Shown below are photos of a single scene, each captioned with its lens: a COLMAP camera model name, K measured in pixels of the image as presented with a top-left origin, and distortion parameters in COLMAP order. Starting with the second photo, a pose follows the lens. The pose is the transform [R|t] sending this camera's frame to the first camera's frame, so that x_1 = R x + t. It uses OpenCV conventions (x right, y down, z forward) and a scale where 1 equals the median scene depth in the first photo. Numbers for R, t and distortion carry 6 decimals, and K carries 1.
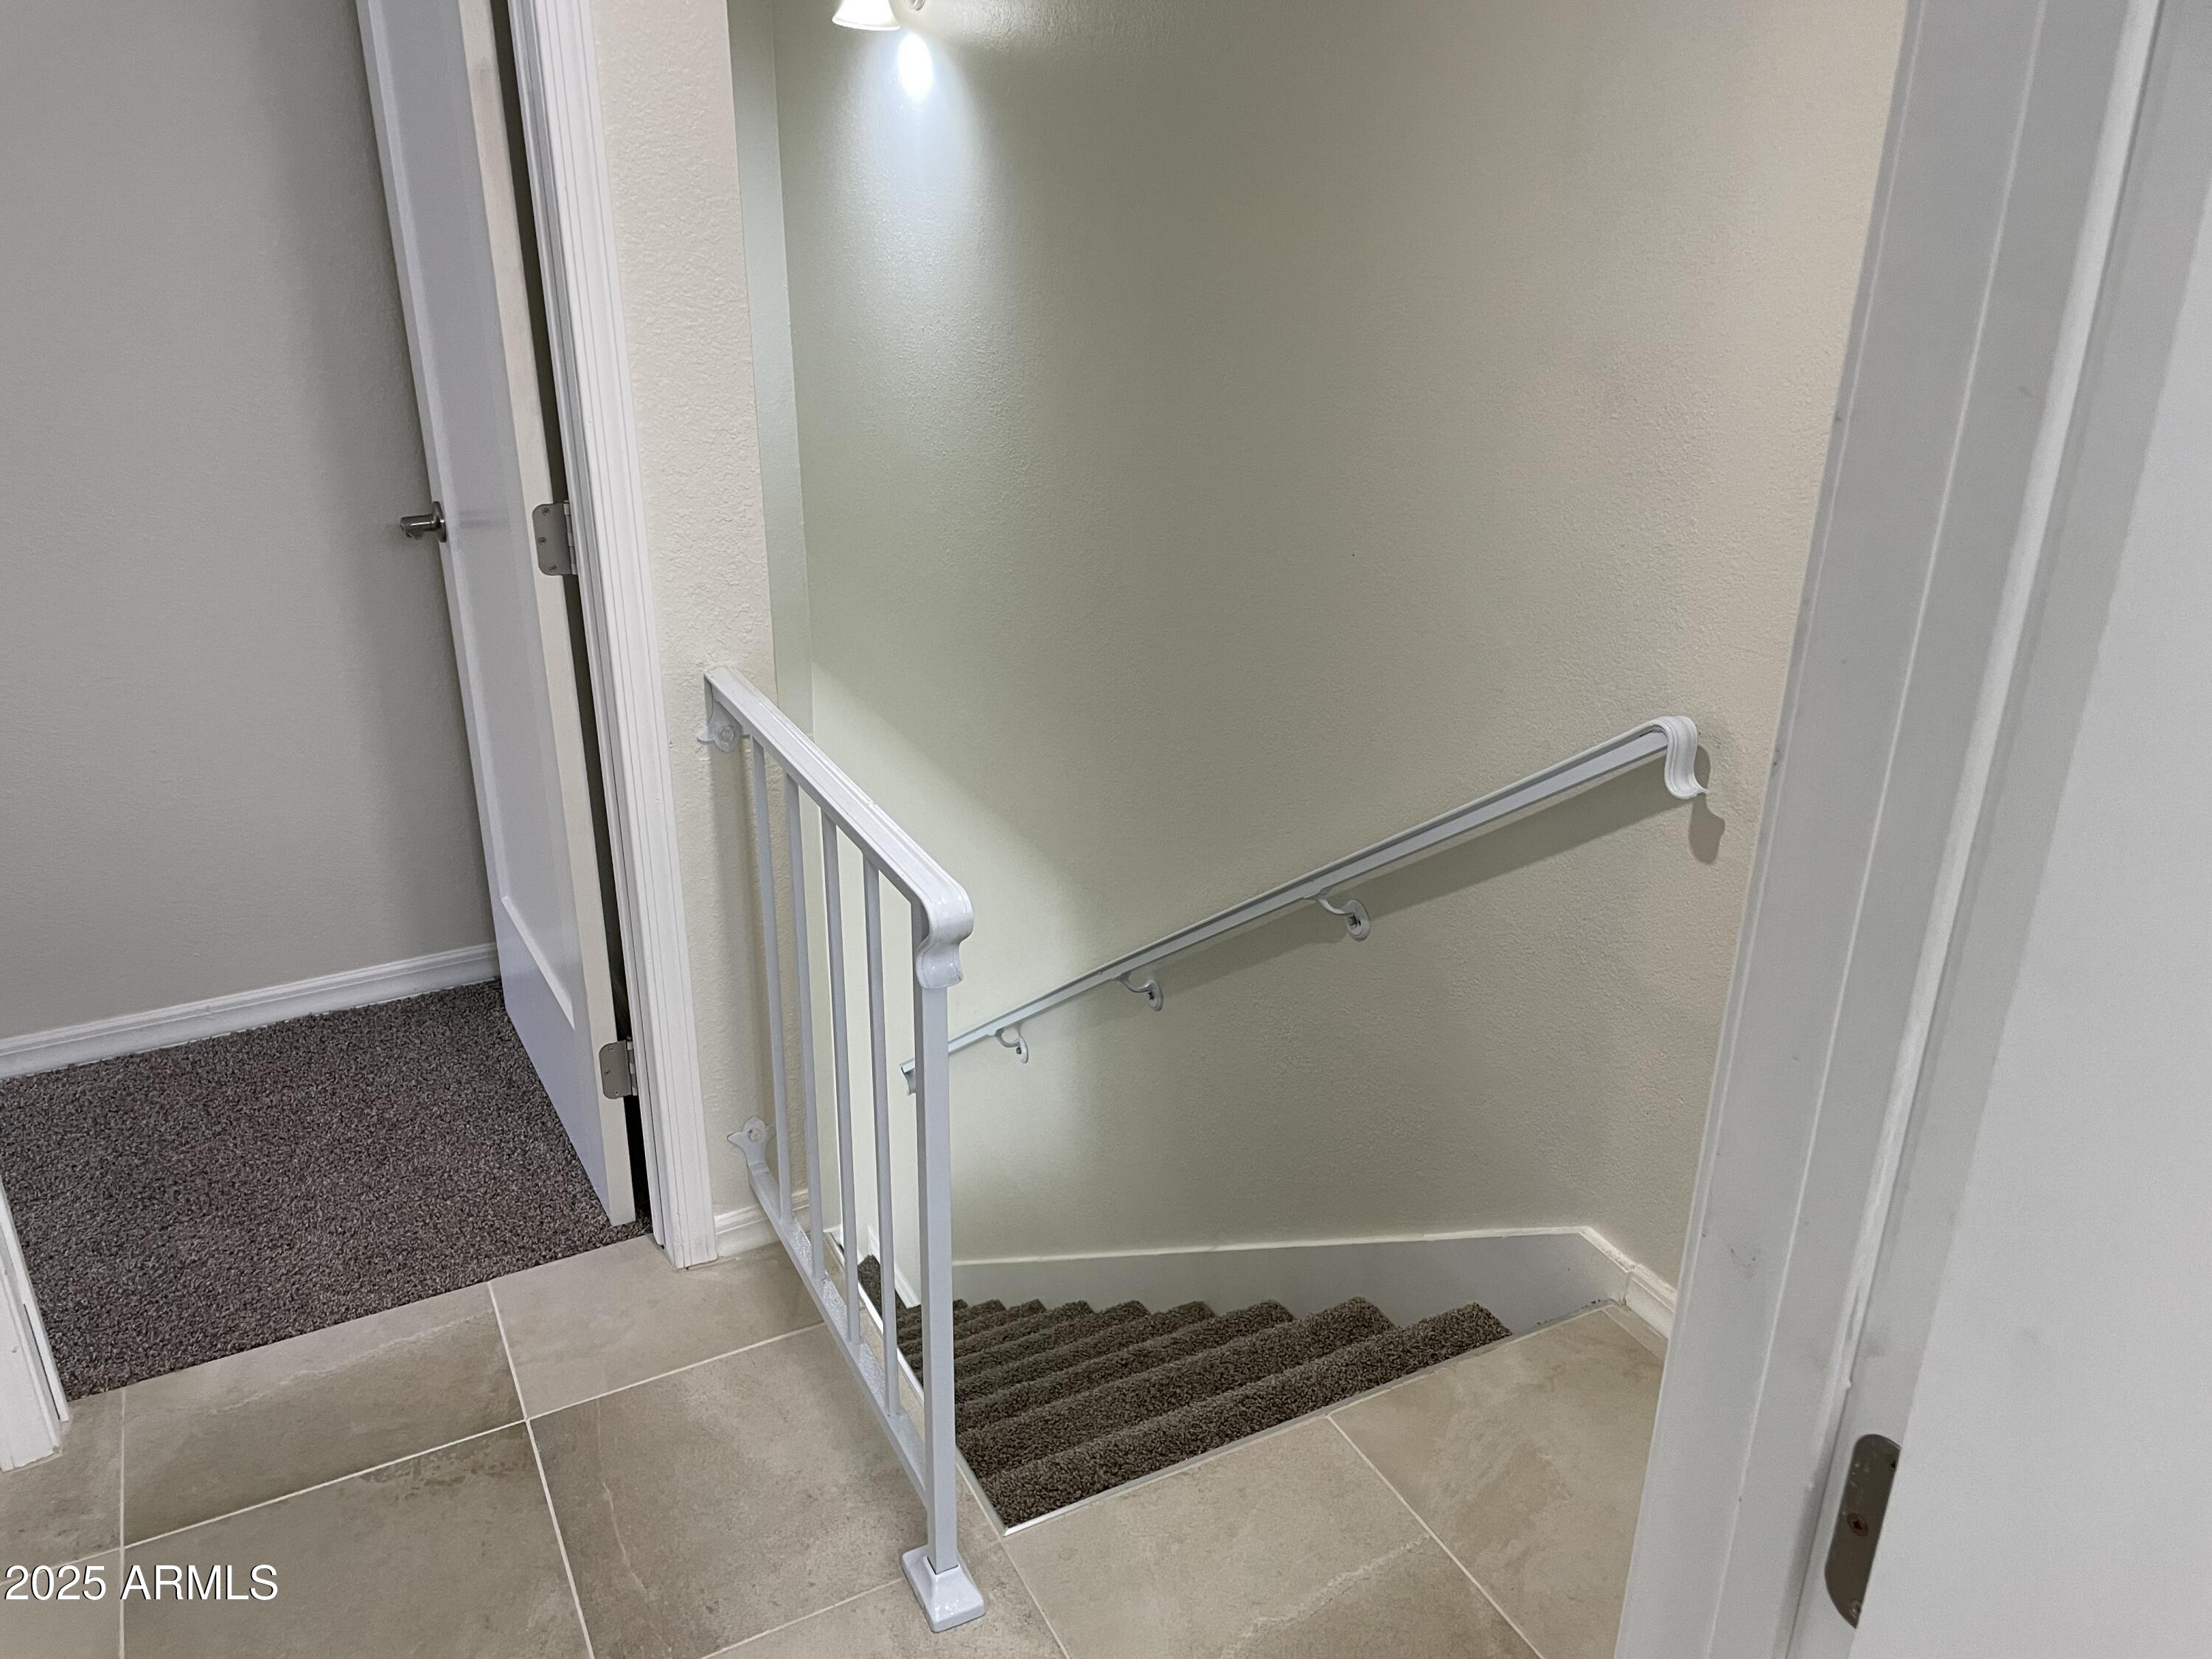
lens RADIAL K [[1655.1, 0, 1101.3], [0, 1655.1, 830.9], [0, 0, 1]] dist [0.056636, -0.014092]
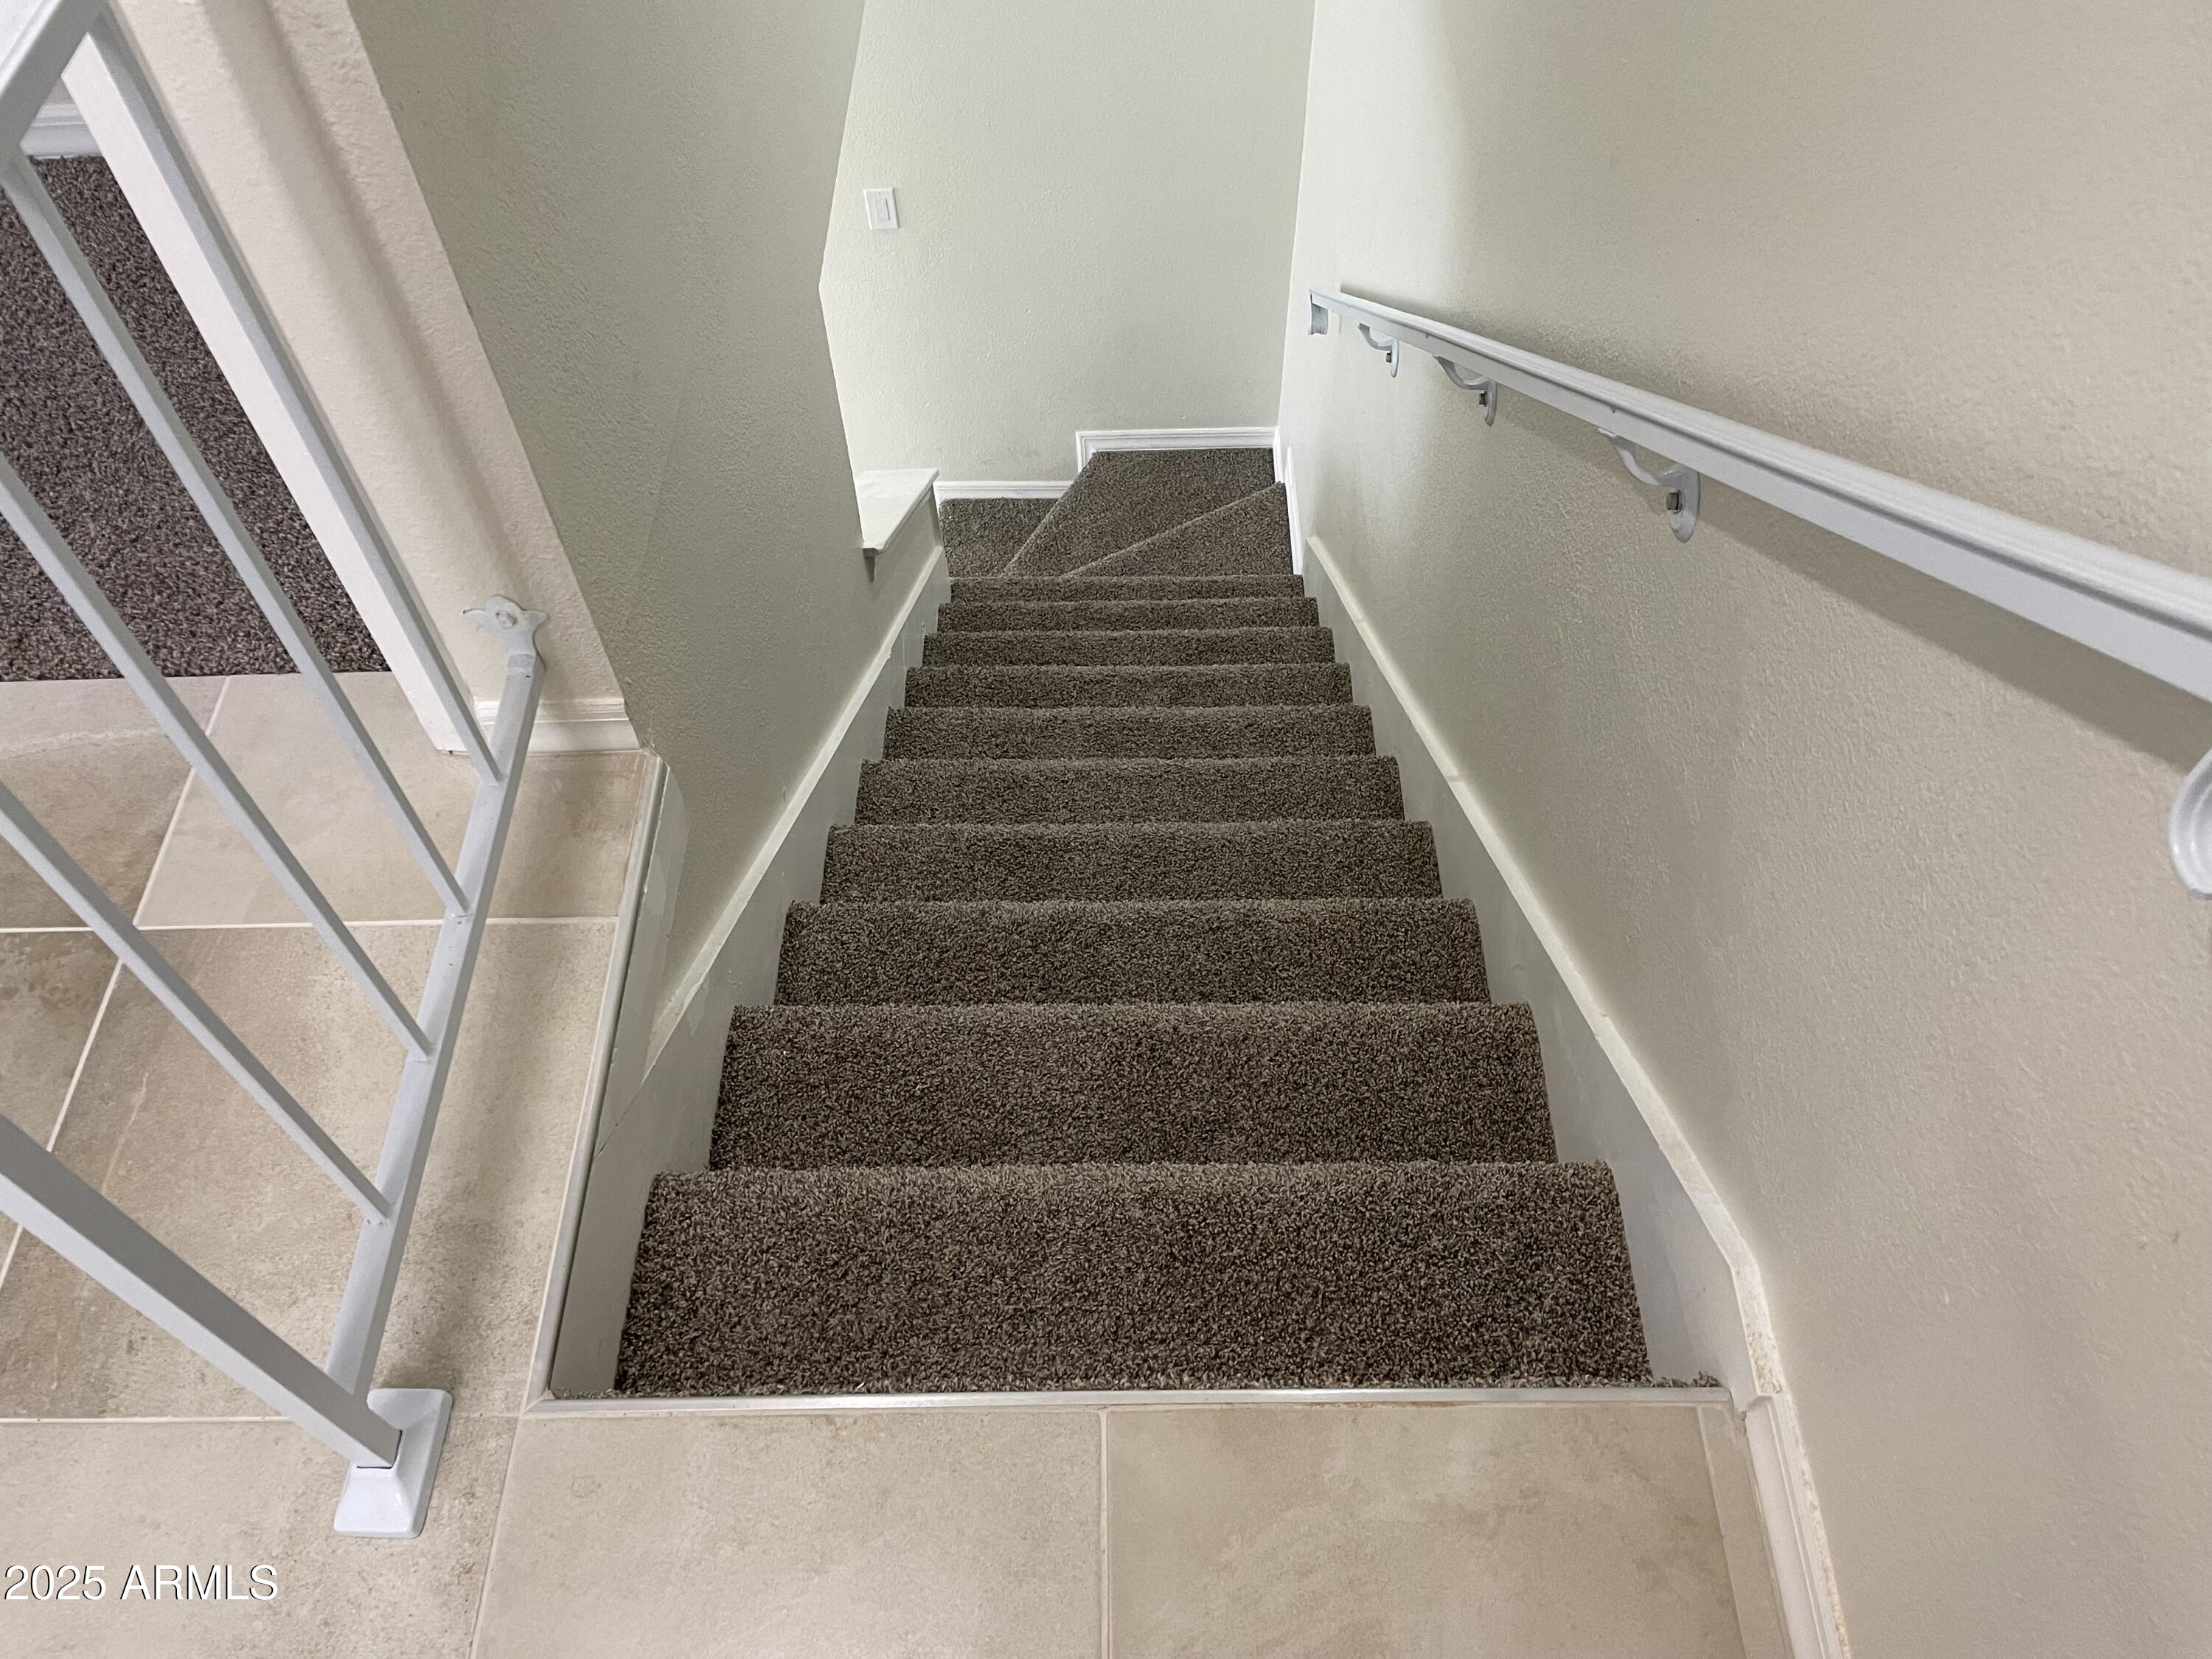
lens RADIAL K [[1655.1, 0, 1114.5], [0, 1655.1, 835.6], [0, 0, 1]] dist [0.056636, -0.014092]
pose [[0.888346, 0.362268, -0.282139, 0.225364], [-0.150441, 0.810161, 0.566574, -0.160217], [0.433830, -0.460869, 0.774204, 0.598886]]
